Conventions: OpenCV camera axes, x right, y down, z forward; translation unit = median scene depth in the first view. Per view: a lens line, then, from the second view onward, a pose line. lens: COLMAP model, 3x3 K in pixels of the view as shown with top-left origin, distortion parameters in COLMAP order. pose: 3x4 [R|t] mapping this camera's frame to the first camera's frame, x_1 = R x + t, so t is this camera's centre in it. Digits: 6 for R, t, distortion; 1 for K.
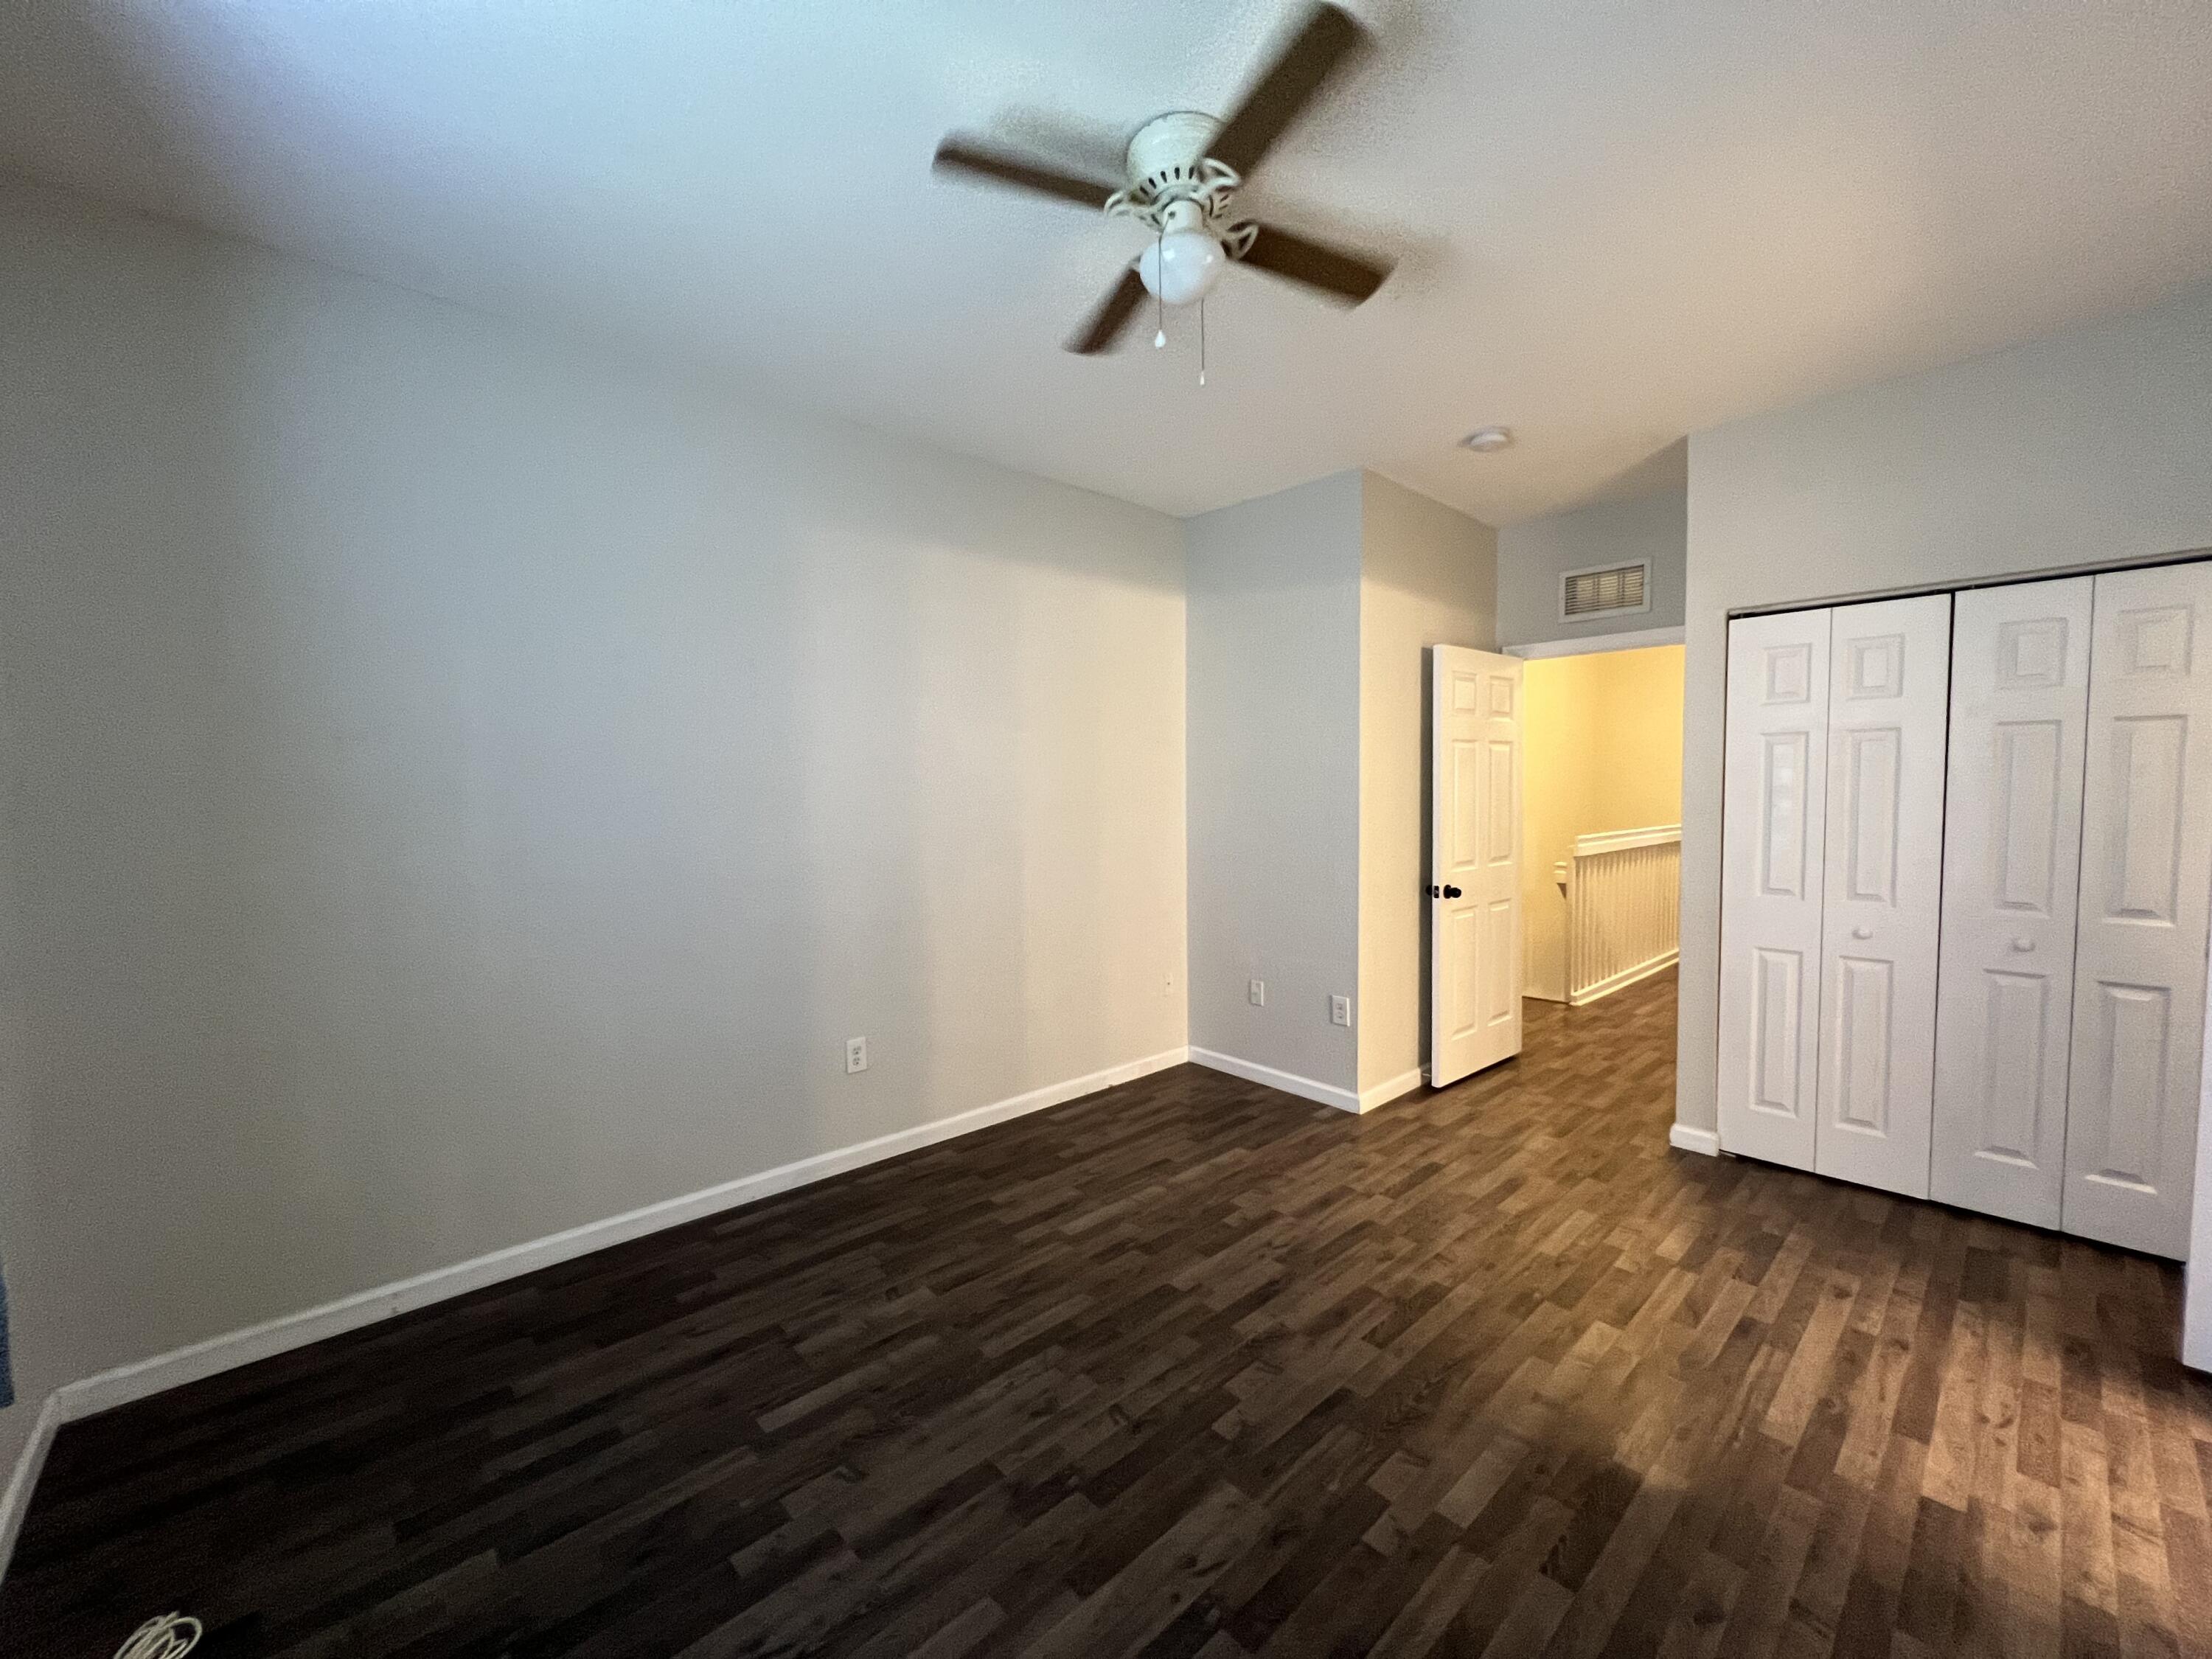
lens RADIAL K [[883.1, 0, 1109.5], [0, 883.1, 822.1], [0, 0, 1]] dist [-0.001923, 0.000298]
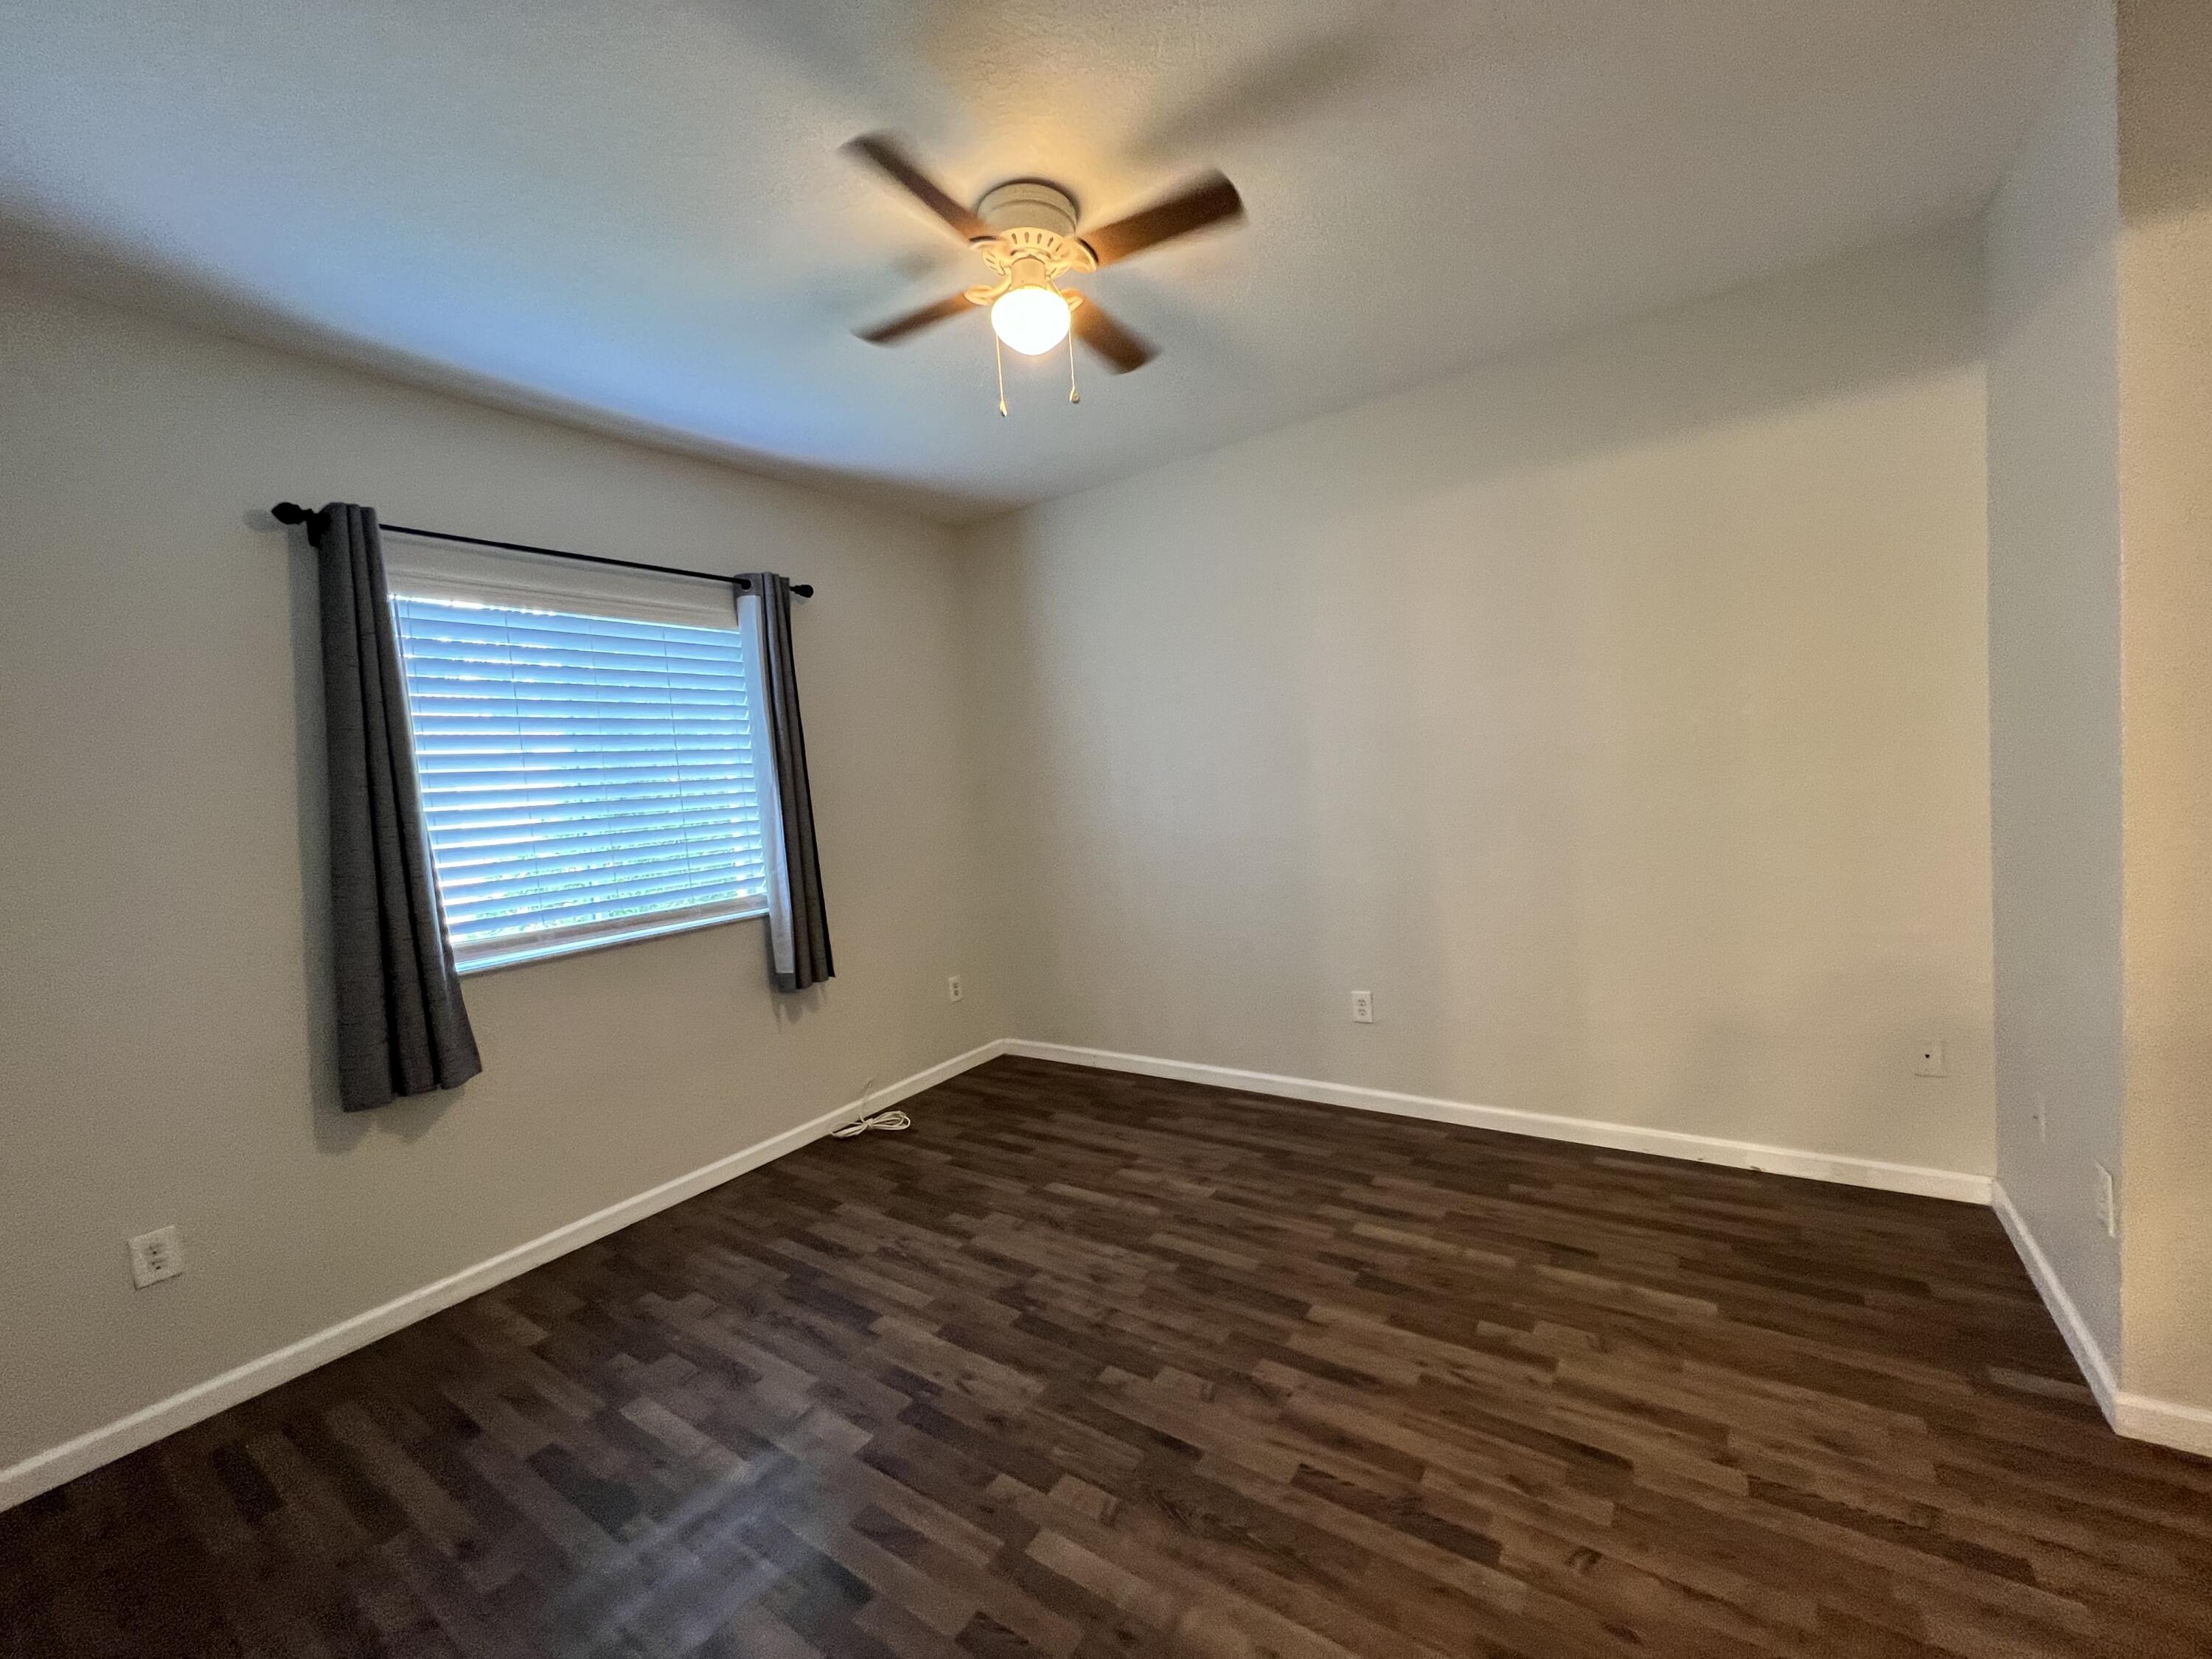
lens RADIAL K [[885.6, 0, 1104.1], [0, 885.6, 830.1], [0, 0, 1]] dist [-0.004378, 0.001022]
pose [[0.219537, 0.054517, -0.974080, 0.910285], [0.035393, 0.997335, 0.063795, -0.042259], [0.974962, -0.048481, 0.217023, 0.619865]]
